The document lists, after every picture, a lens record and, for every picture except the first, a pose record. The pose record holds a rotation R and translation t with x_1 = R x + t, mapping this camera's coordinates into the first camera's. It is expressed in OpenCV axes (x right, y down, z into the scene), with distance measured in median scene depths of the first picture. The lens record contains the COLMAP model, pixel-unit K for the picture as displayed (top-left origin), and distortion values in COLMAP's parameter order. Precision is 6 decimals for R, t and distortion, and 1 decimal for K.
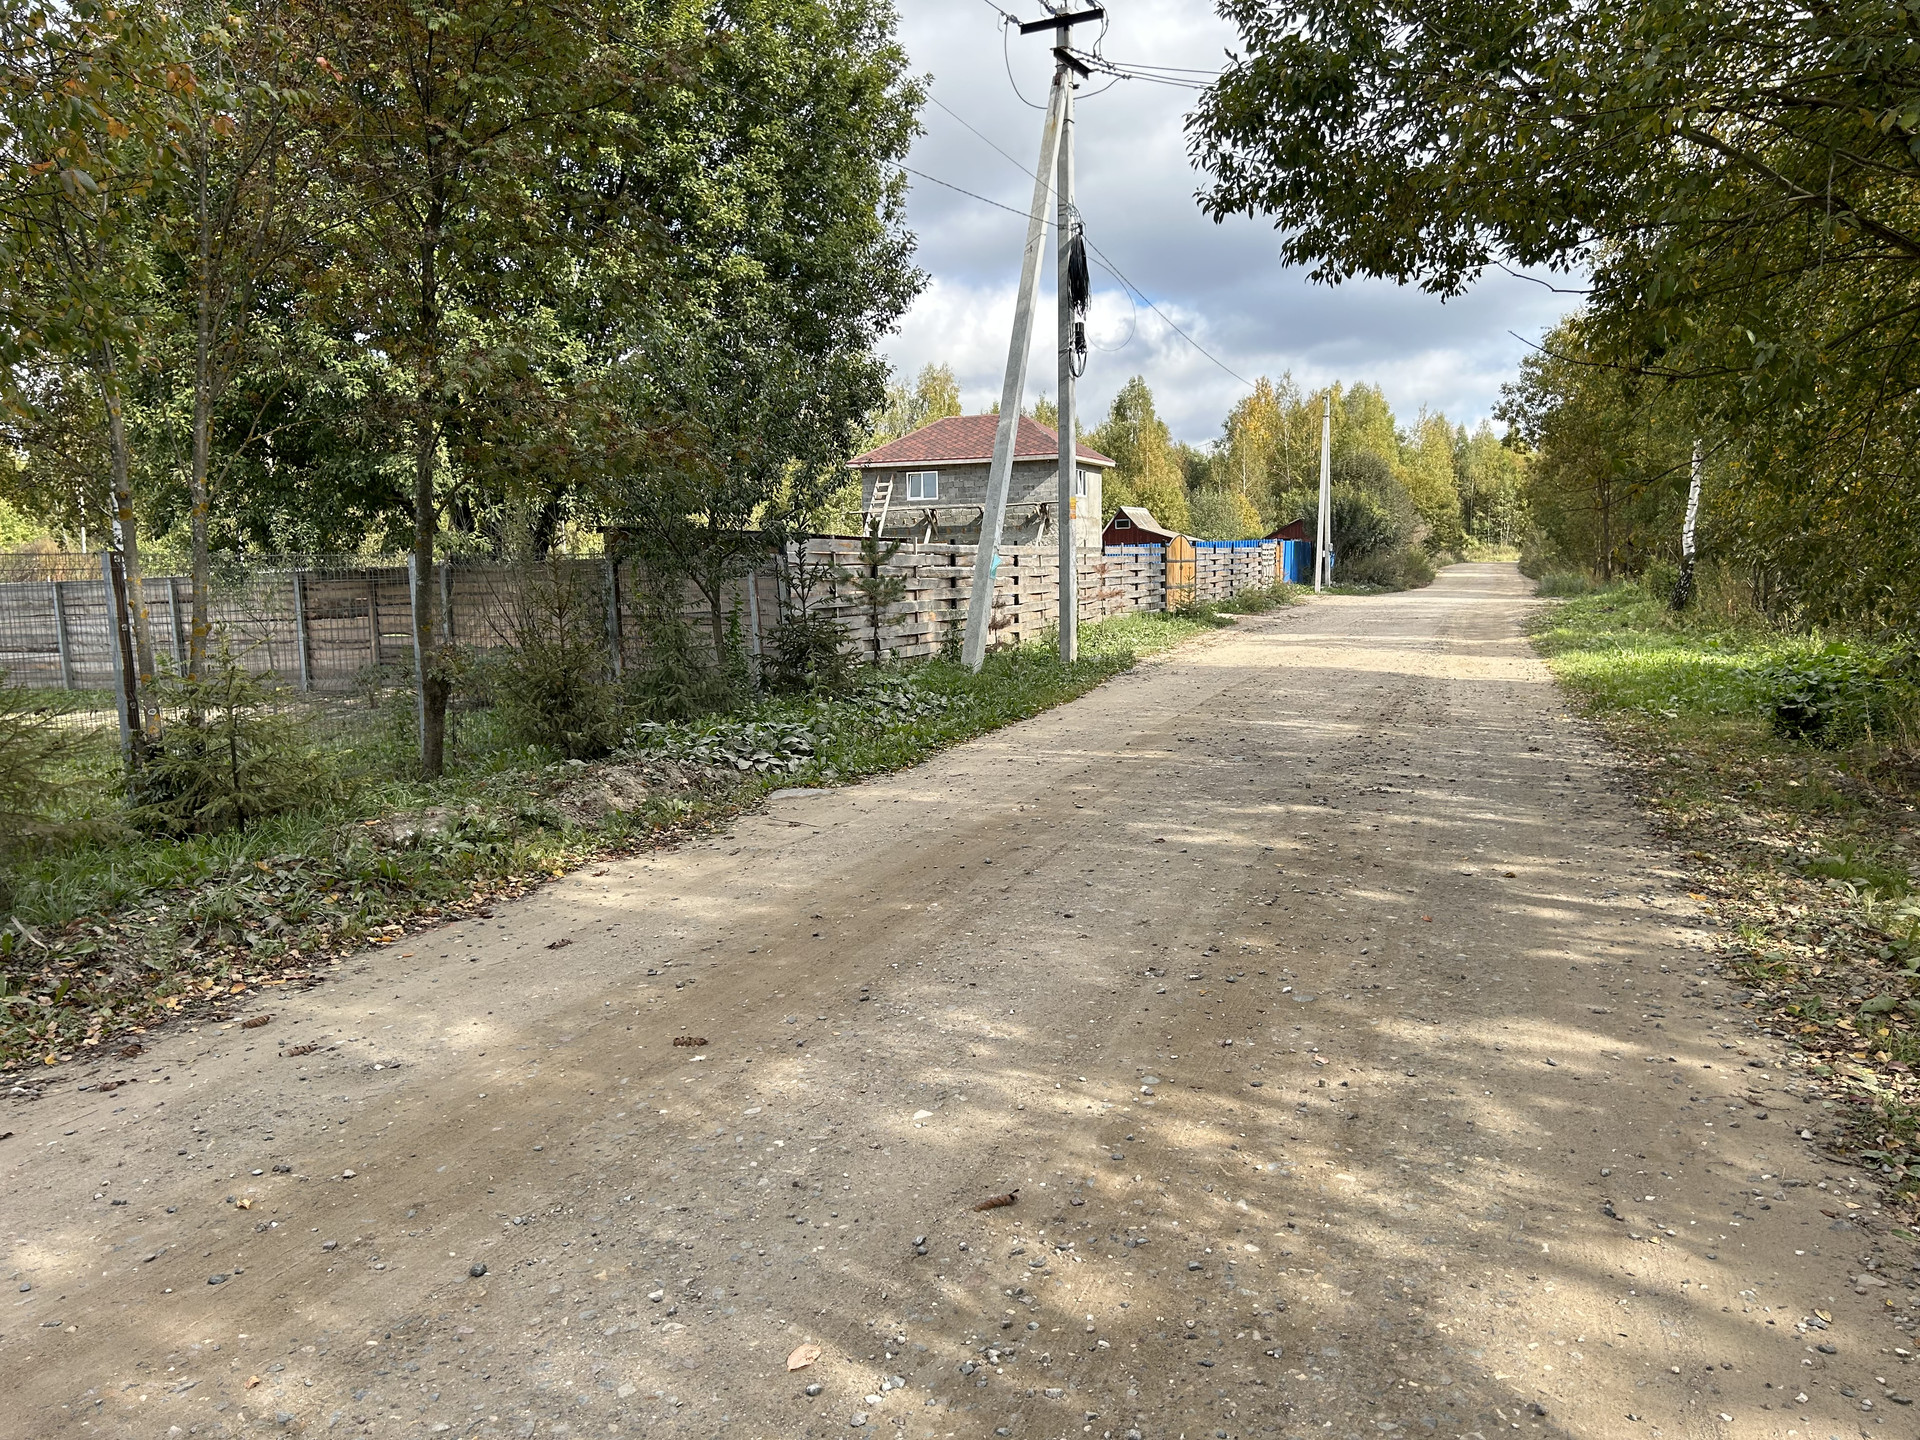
lens RADIAL K [[1434.2, 0, 965.2], [0, 1434.2, 733.6], [0, 0, 1]] dist [0.078014, -0.112018]
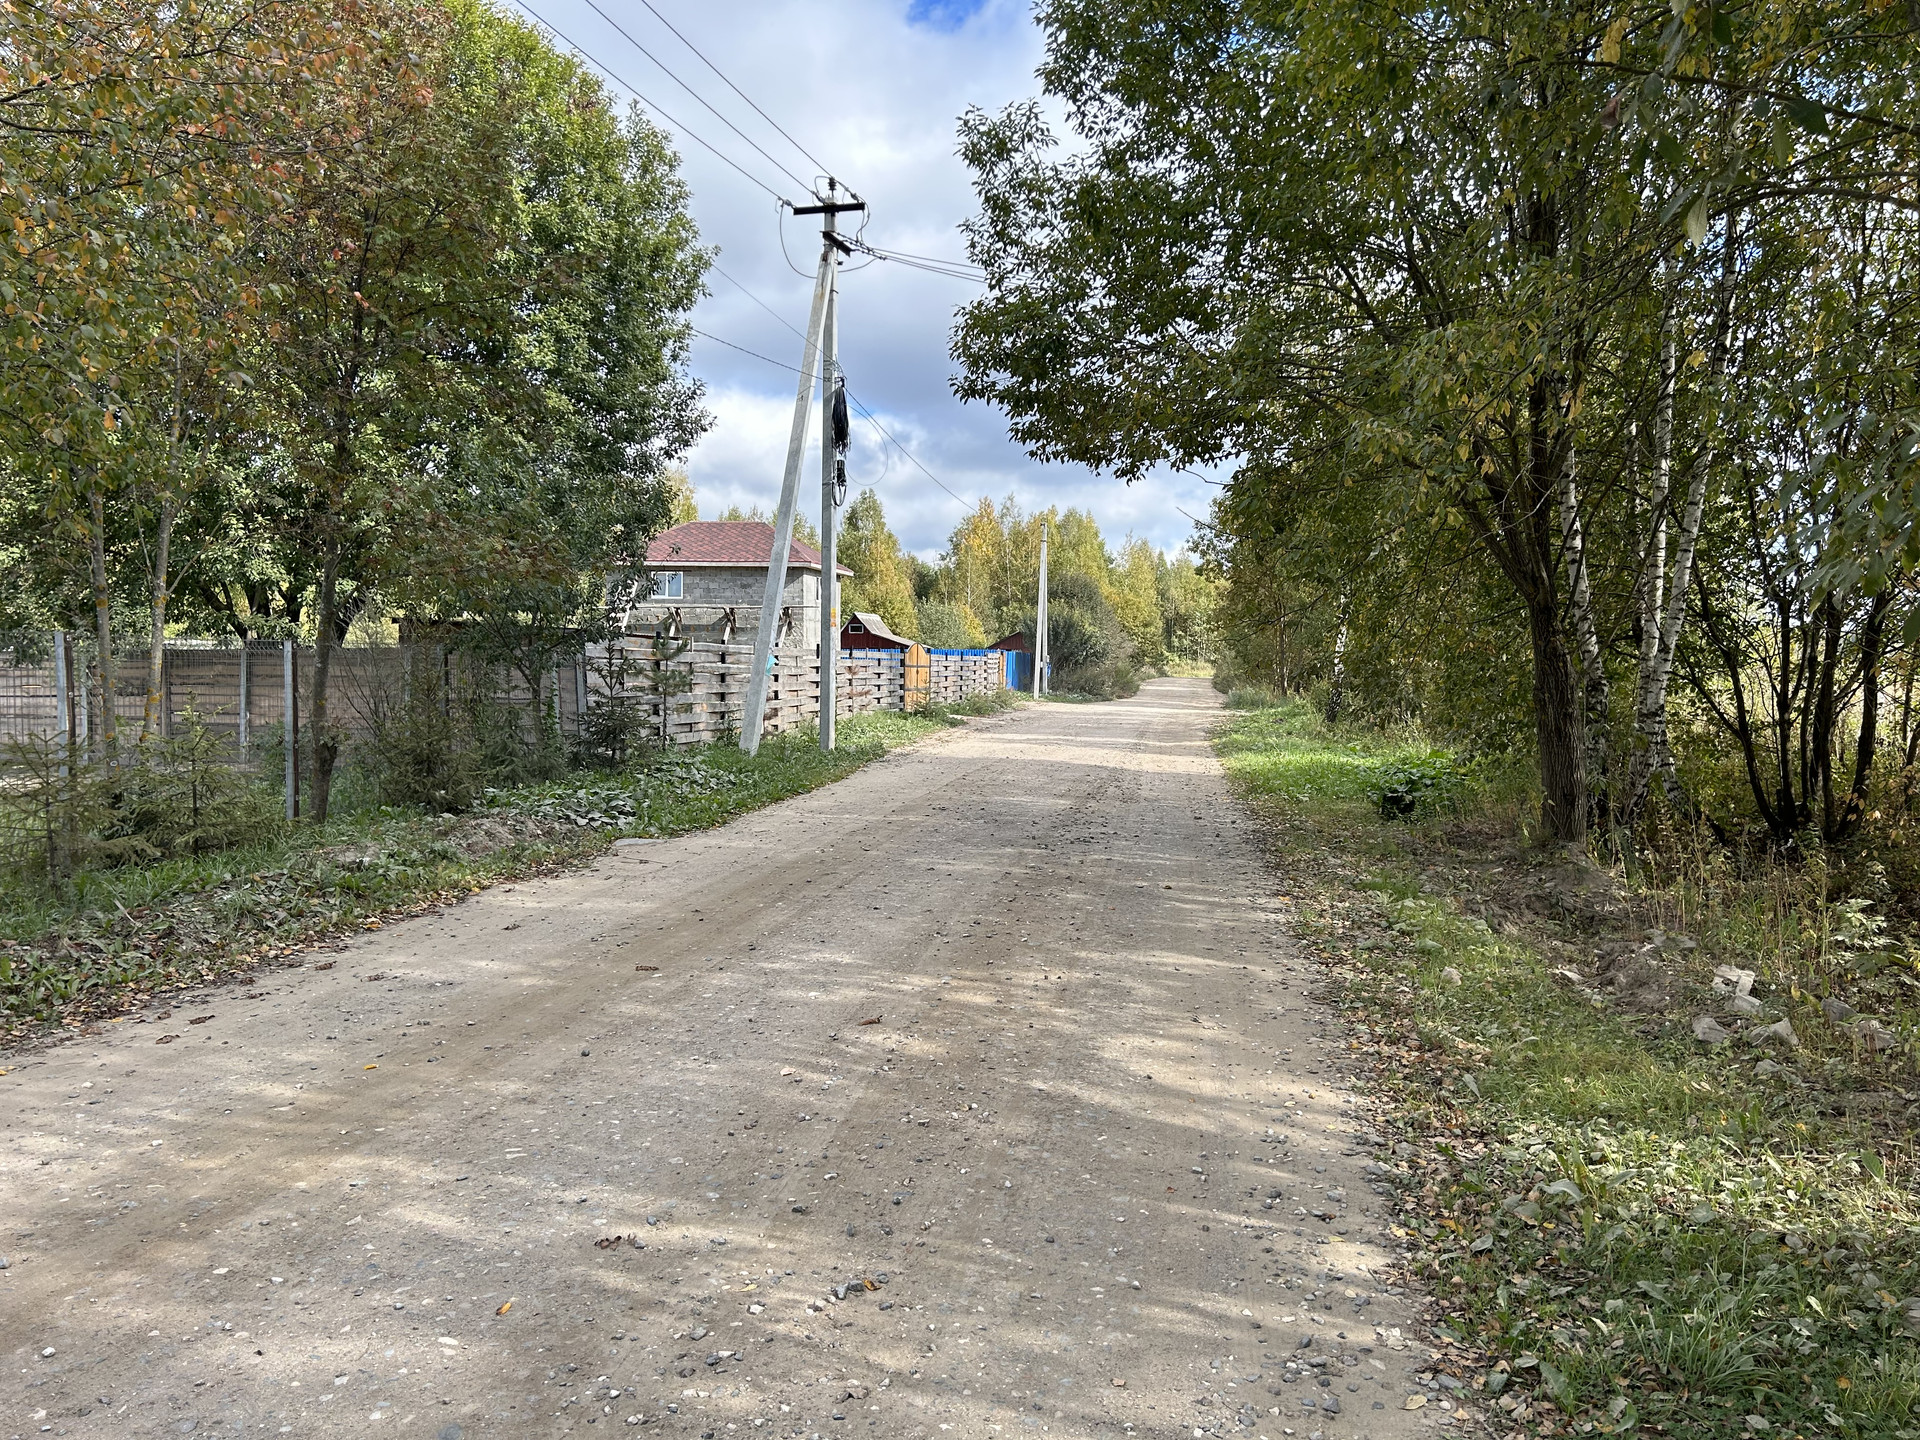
lens RADIAL K [[1434.2, 0, 965.2], [0, 1434.2, 733.6], [0, 0, 1]] dist [0.078014, -0.112018]
pose [[0.981583, 0.023213, 0.189619, -0.063104], [-0.009772, 0.997392, -0.071513, 0.028773], [-0.190784, 0.068343, 0.979250, -0.238025]]
